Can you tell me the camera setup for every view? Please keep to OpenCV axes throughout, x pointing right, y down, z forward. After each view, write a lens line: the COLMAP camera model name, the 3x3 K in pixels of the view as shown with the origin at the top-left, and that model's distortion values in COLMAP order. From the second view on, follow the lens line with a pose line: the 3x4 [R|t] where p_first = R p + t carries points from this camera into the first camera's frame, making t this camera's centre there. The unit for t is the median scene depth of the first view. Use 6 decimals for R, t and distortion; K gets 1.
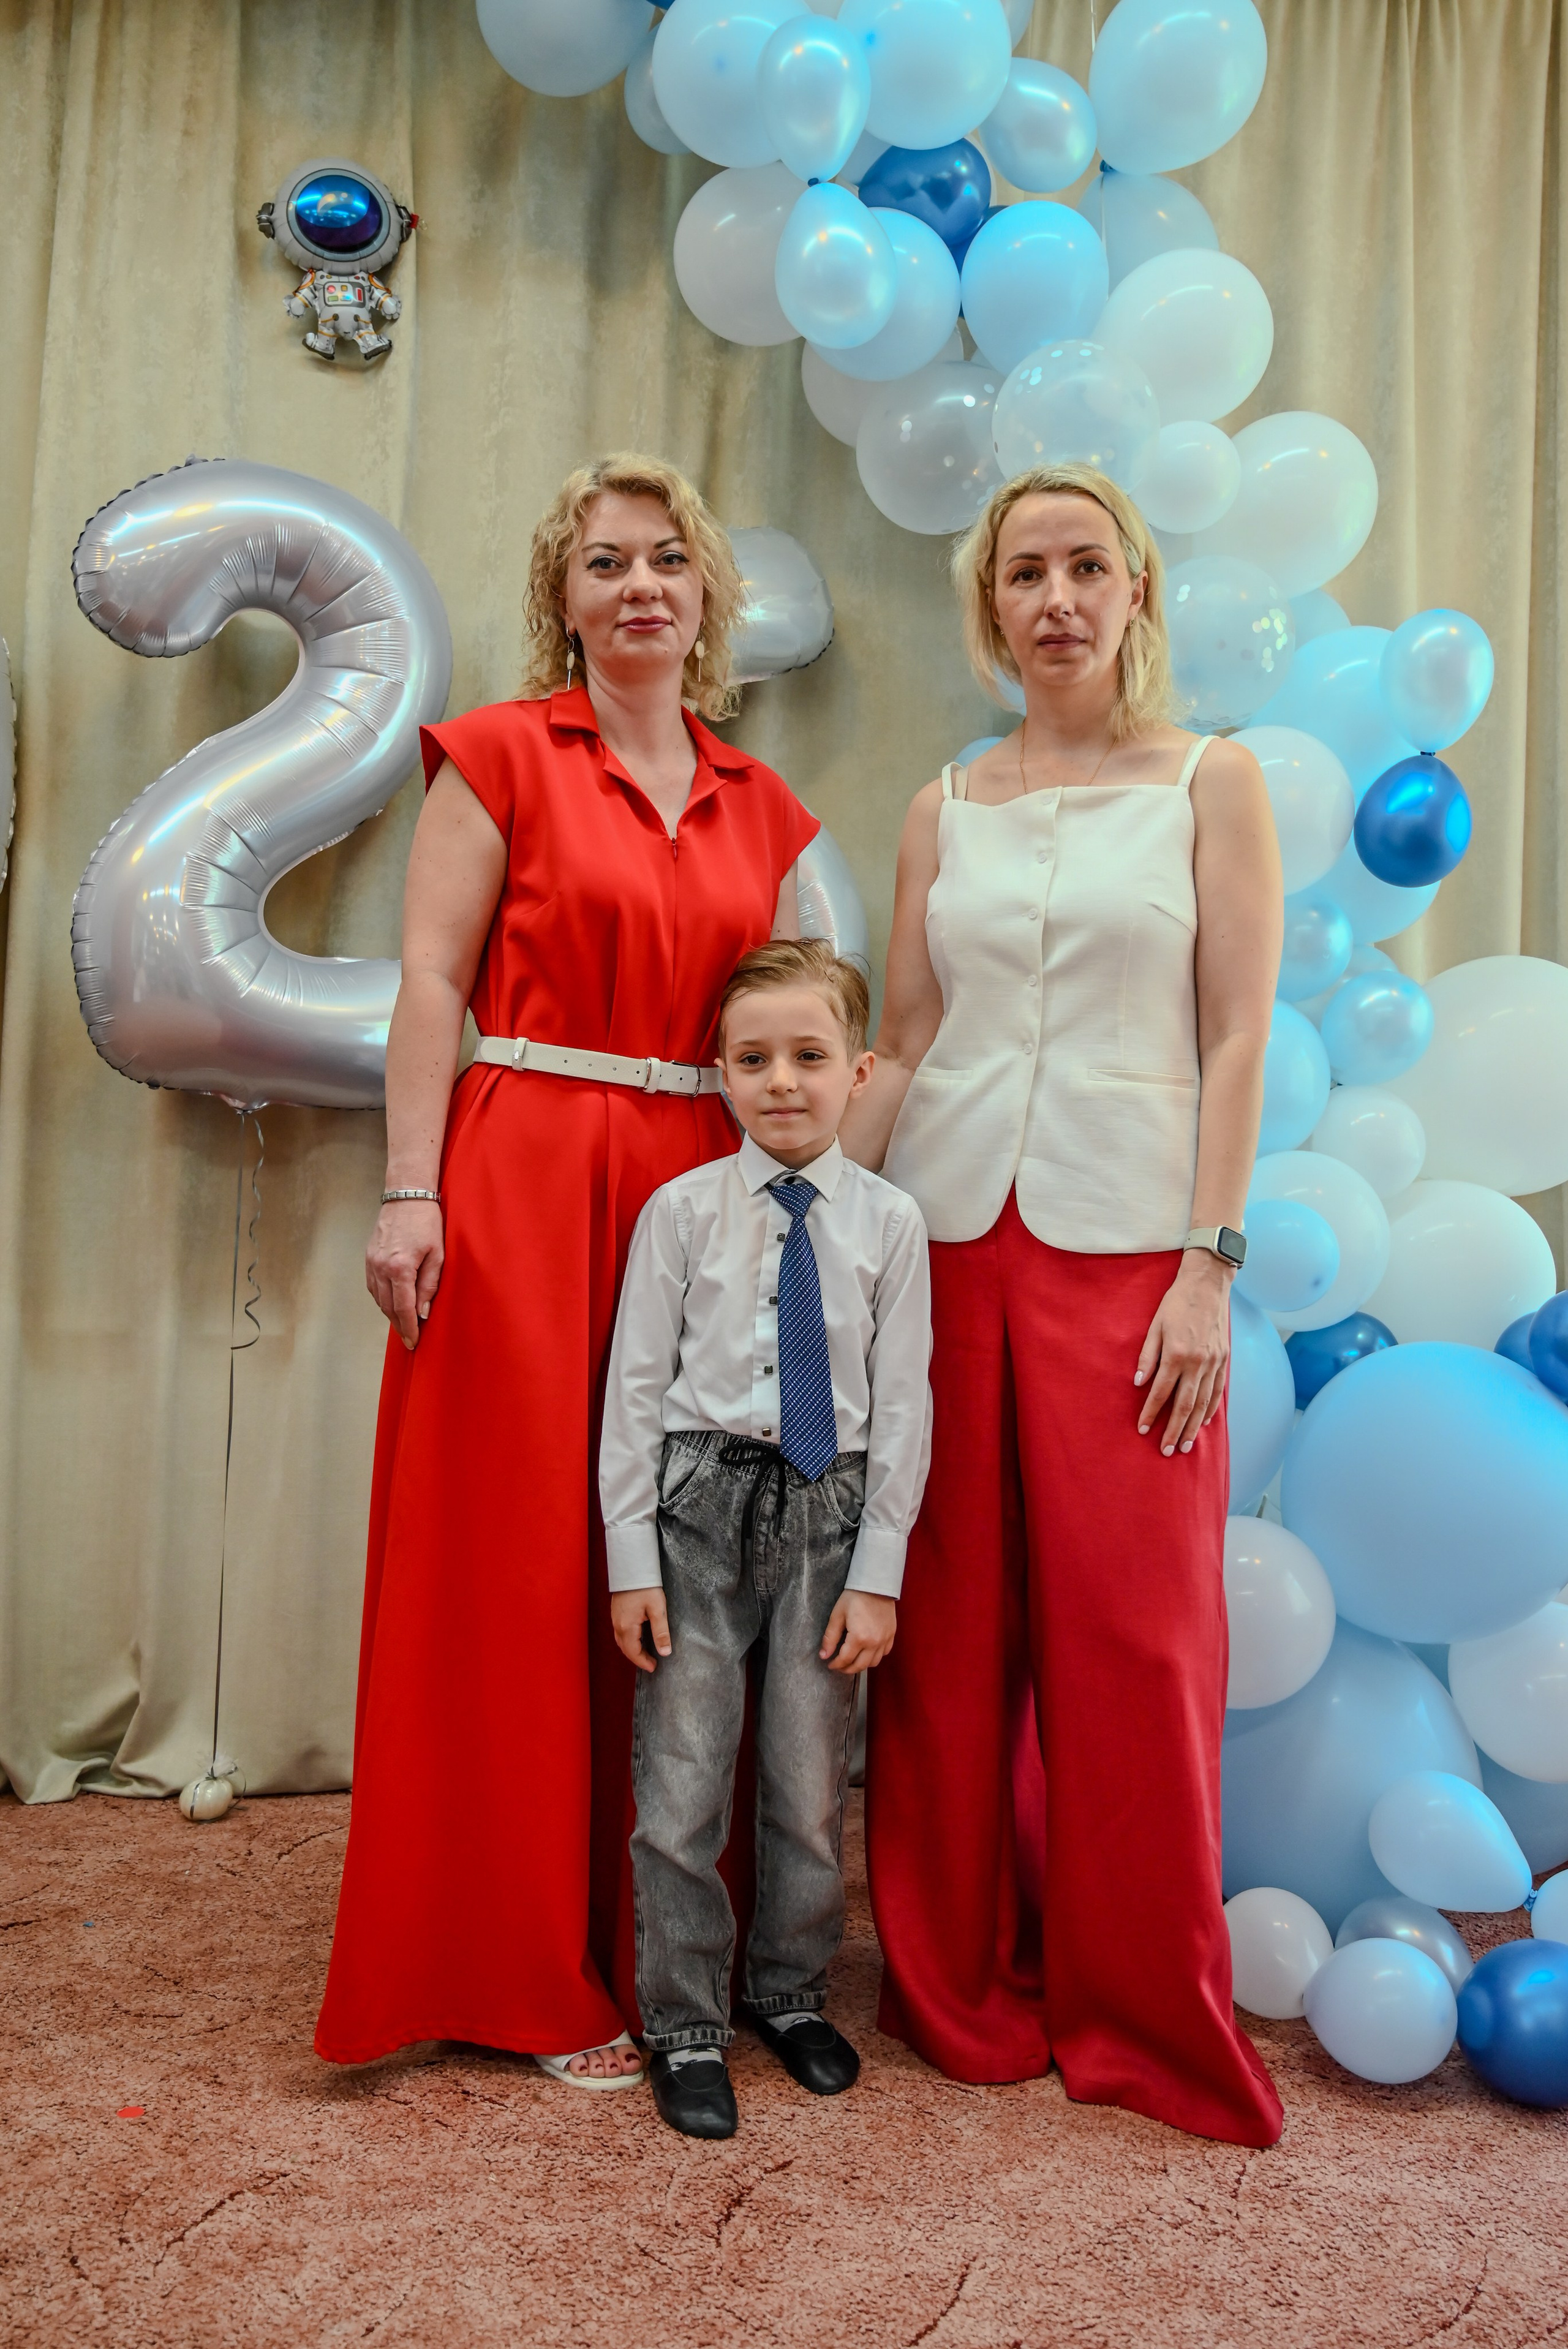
lens RADIAL K [[2159.2, 0, 813.0], [0, 2159.2, 1178.5], [0, 0, 1]] dist [-0.001999, -0.002892]
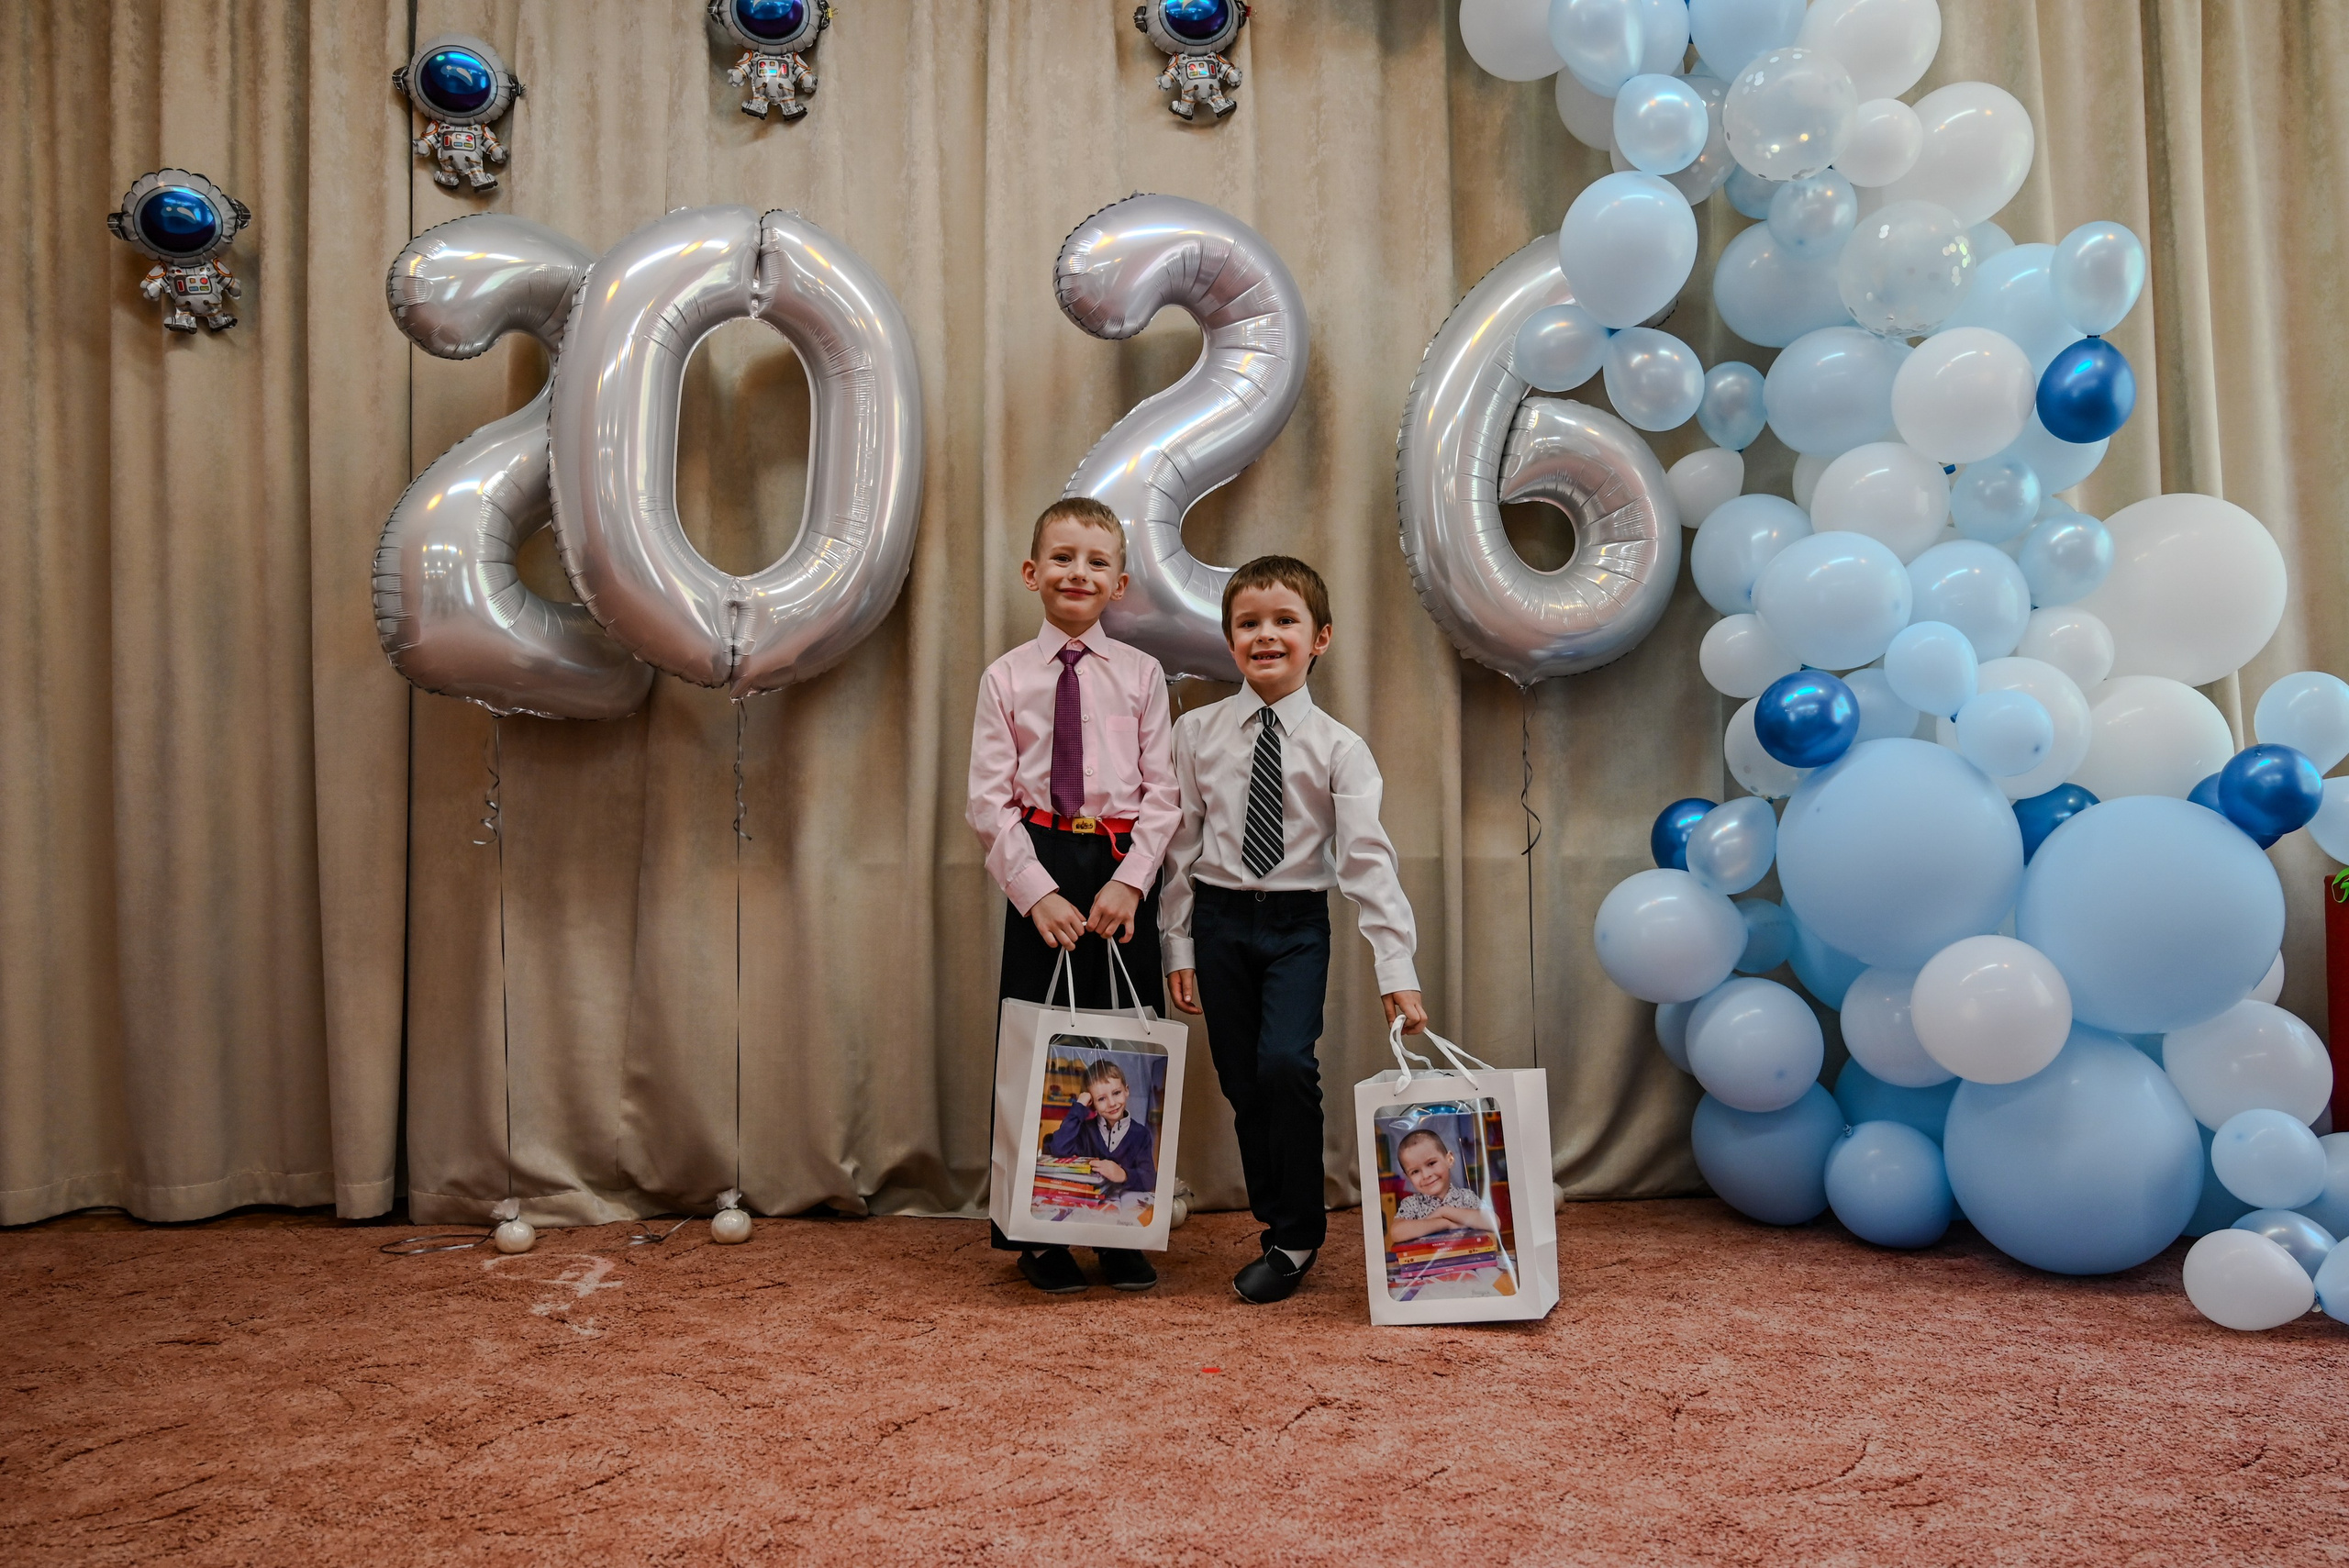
lens RADIAL K [[1928.8, 0, 1181.2], [0, 1928.8, 788.6], [0, 0, 1]] dist [-0.005032, -0.000672]
pose [[0.991574, -0.056123, -0.116751, -0.124904], [0.052315, 0.998002, -0.035433, 0.076461], [0.118507, 0.029026, 0.992529, -0.173750]]
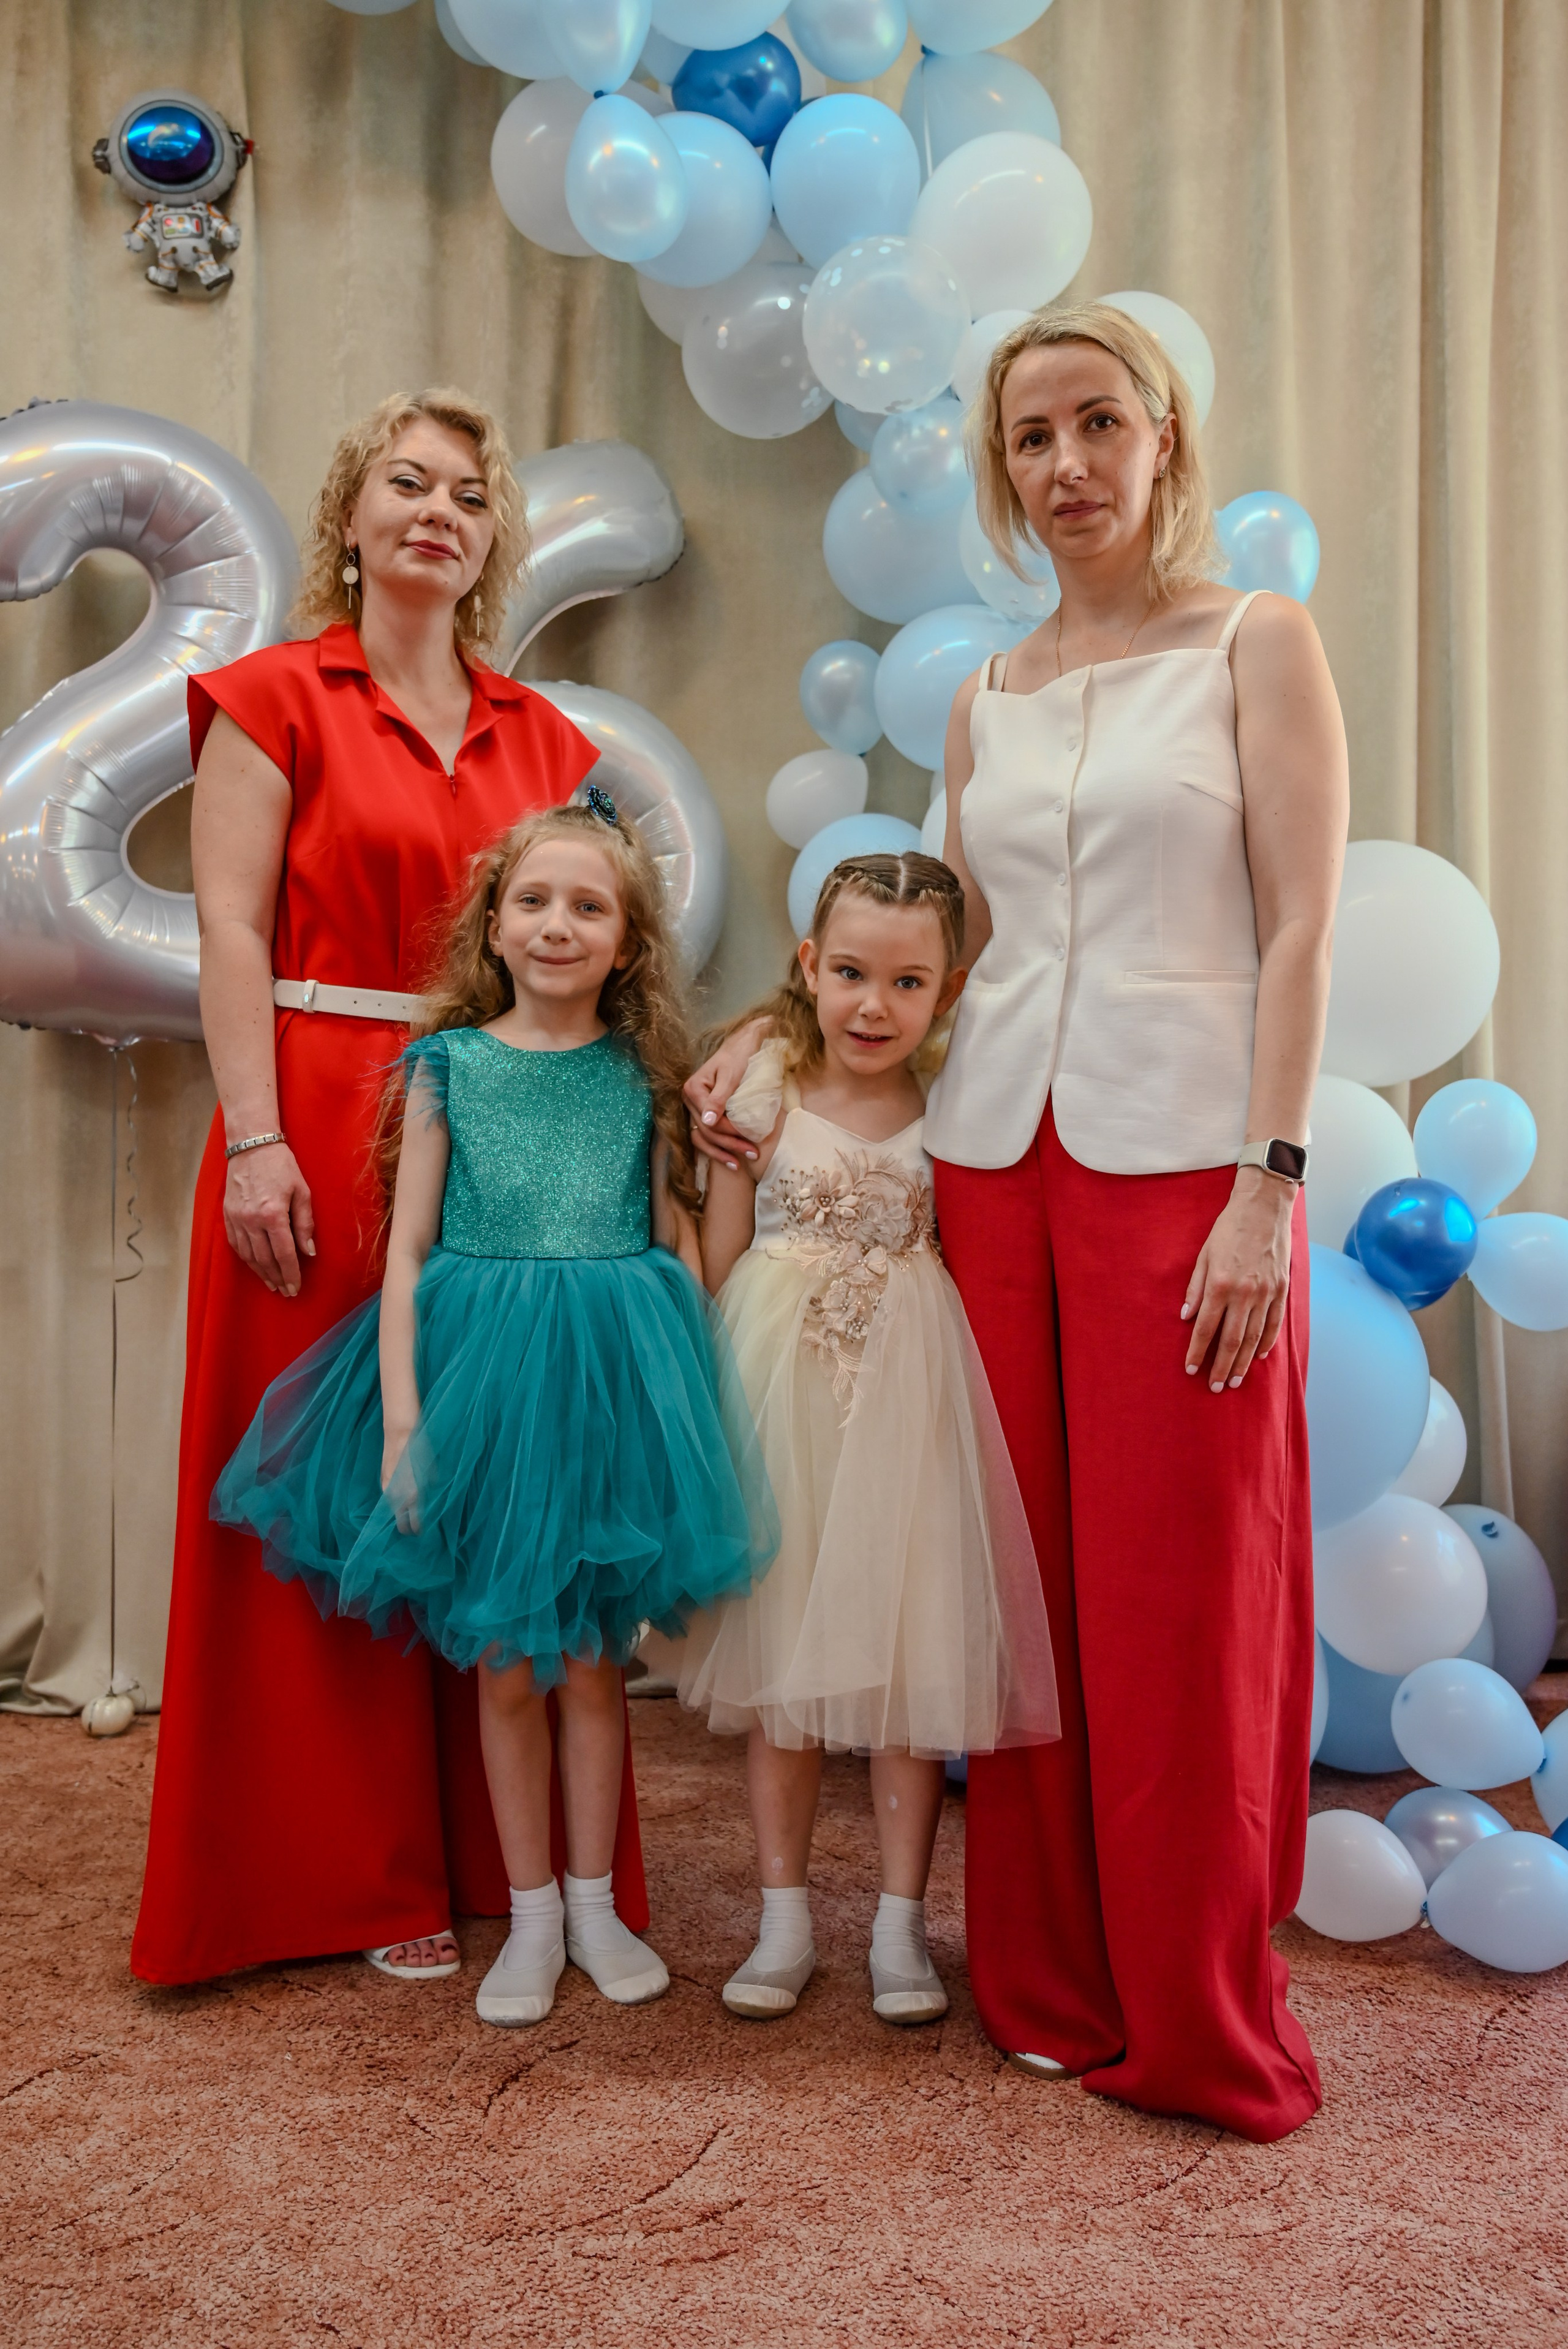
lens RADIAL K [[2273.7, 0, 782.1], [0, 2273.7, 1169.1], [0, 0, 1]] dist [0.002120, -0.006241]
pose [[0.996974, -0.032996, -0.070389, 0.129629], [0.035741, 0.998635, 0.038102, -0.003632], [0.069035, -0.040502, 0.996792, -0.053602]]
